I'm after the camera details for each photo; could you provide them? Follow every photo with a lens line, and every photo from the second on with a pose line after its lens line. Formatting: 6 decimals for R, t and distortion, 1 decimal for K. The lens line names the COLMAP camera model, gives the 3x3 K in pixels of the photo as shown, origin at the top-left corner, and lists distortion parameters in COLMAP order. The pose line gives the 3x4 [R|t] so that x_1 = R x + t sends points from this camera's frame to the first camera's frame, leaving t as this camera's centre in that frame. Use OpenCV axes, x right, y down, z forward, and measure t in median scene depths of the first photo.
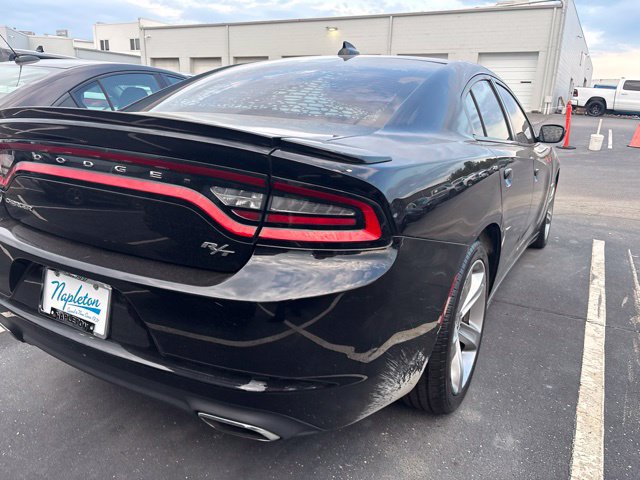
lens RADIAL K [[489.1, 0, 330.3], [0, 489.1, 239.4], [0, 0, 1]] dist [0.045712, -0.048461]
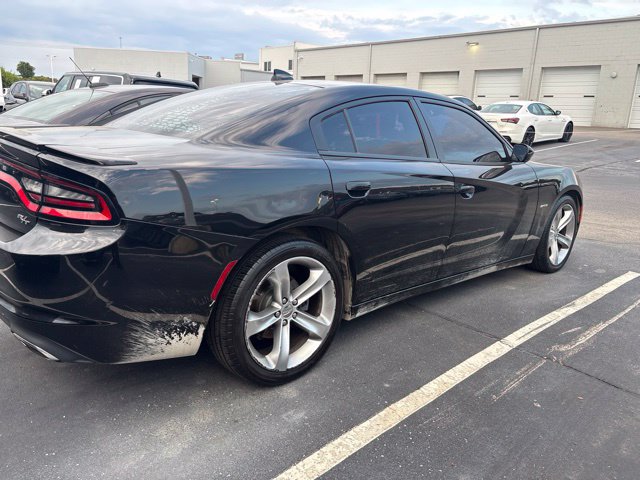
lens RADIAL K [[489.1, 0, 324.0], [0, 489.1, 225.6], [0, 0, 1]] dist [0.045712, -0.048461]
pose [[0.949911, 0.074814, -0.303435, 0.728415], [-0.090919, 0.995083, -0.039279, 0.010033], [0.299004, 0.064900, 0.952042, -0.093130]]
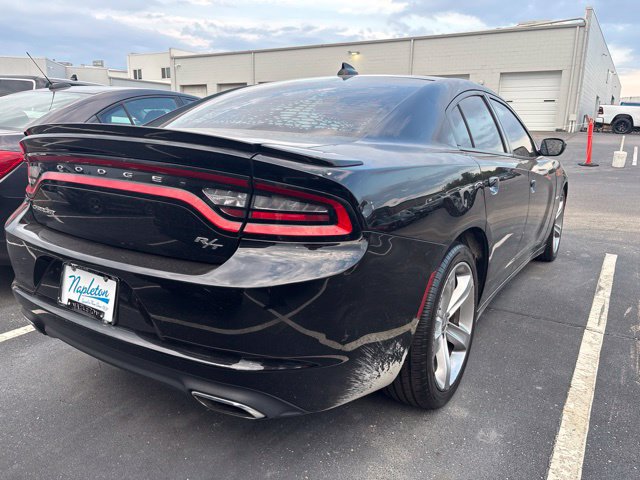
lens RADIAL K [[489.1, 0, 325.3], [0, 489.1, 238.5], [0, 0, 1]] dist [0.045712, -0.048461]
pose [[0.998175, -0.002268, -0.060341, 0.073473], [-0.000438, 0.998996, -0.044804, 0.040409], [0.060382, 0.044749, 0.997172, -0.078168]]
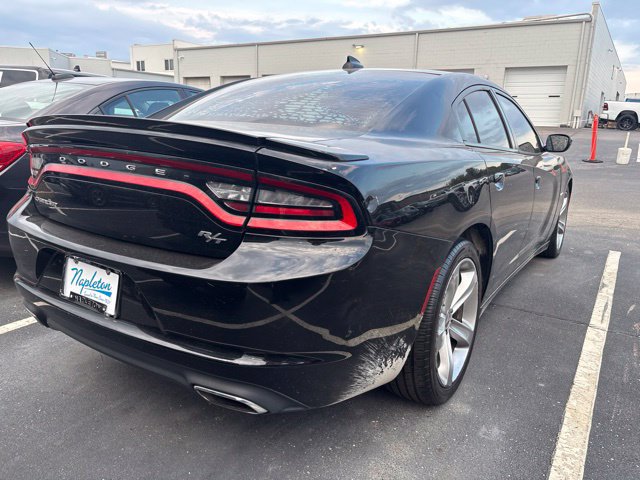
lens RADIAL K [[489.1, 0, 326.9], [0, 489.1, 238.4], [0, 0, 1]] dist [0.045712, -0.048461]
pose [[0.998071, 0.007969, -0.061576, 0.069858], [-0.010007, 0.999410, -0.032865, 0.038443], [0.061277, 0.033418, 0.997561, -0.072083]]
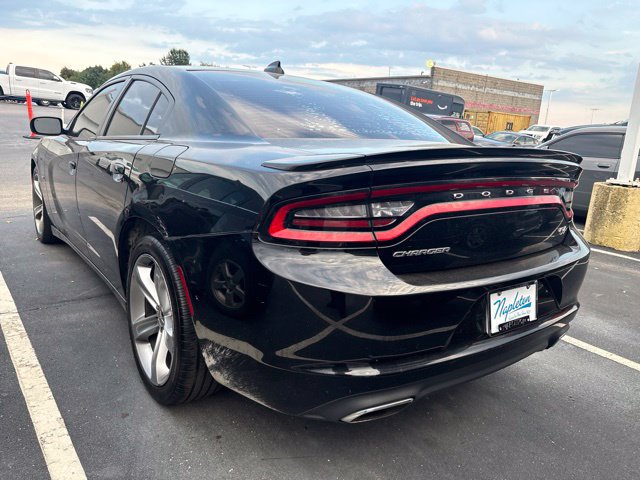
lens RADIAL K [[489.1, 0, 322.1], [0, 489.1, 235.2], [0, 0, 1]] dist [0.045712, -0.048461]
pose [[0.396867, -0.215809, 0.892145, -1.354739], [0.192666, 0.969900, 0.148911, -0.244563], [-0.897428, 0.112789, 0.426500, 0.698612]]
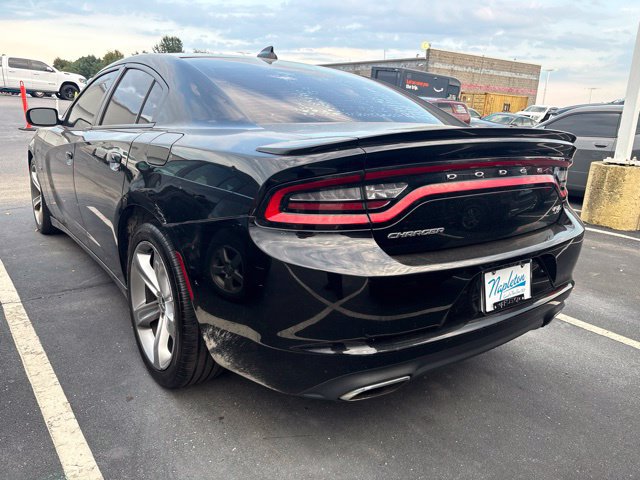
lens RADIAL K [[489.1, 0, 317.3], [0, 489.1, 235.4], [0, 0, 1]] dist [0.045712, -0.048461]
pose [[0.397357, -0.248853, 0.883278, -1.365279], [0.213484, 0.961188, 0.174764, -0.240401], [-0.892486, 0.119122, 0.435061, 0.690464]]
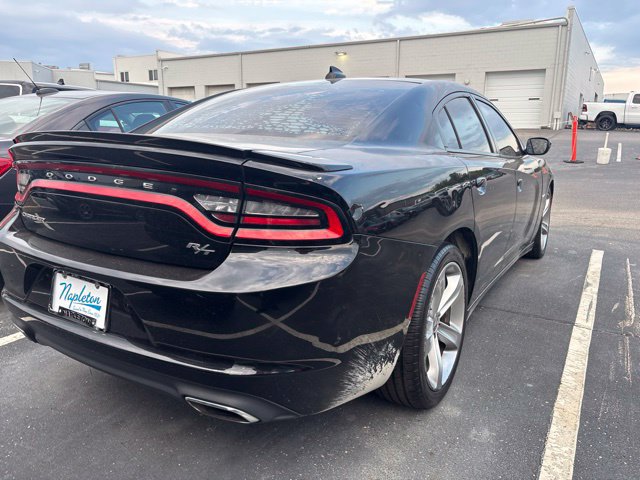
lens RADIAL K [[489.1, 0, 324.1], [0, 489.1, 230.5], [0, 0, 1]] dist [0.045712, -0.048461]
pose [[0.998944, -0.018779, -0.041920, 0.072077], [0.016249, 0.998072, -0.059903, 0.033983], [0.042964, 0.059159, 0.997324, -0.086910]]
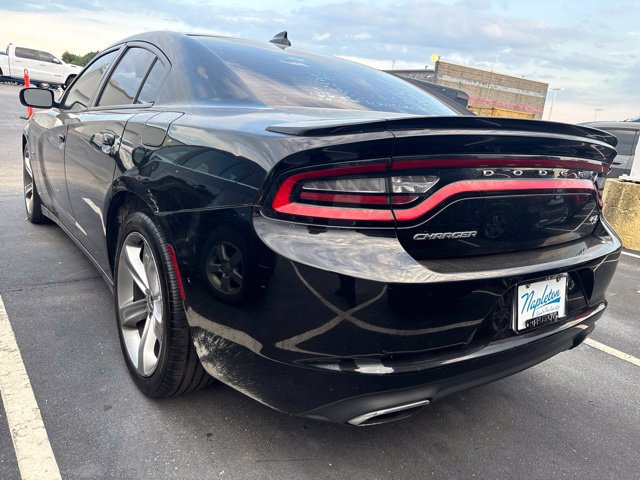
lens RADIAL K [[489.1, 0, 318.1], [0, 489.1, 235.6], [0, 0, 1]] dist [0.045712, -0.048461]
pose [[0.405726, -0.216744, 0.887924, -1.280648], [0.164247, 0.972951, 0.162449, -0.210993], [-0.899116, 0.079930, 0.430351, 0.758904]]
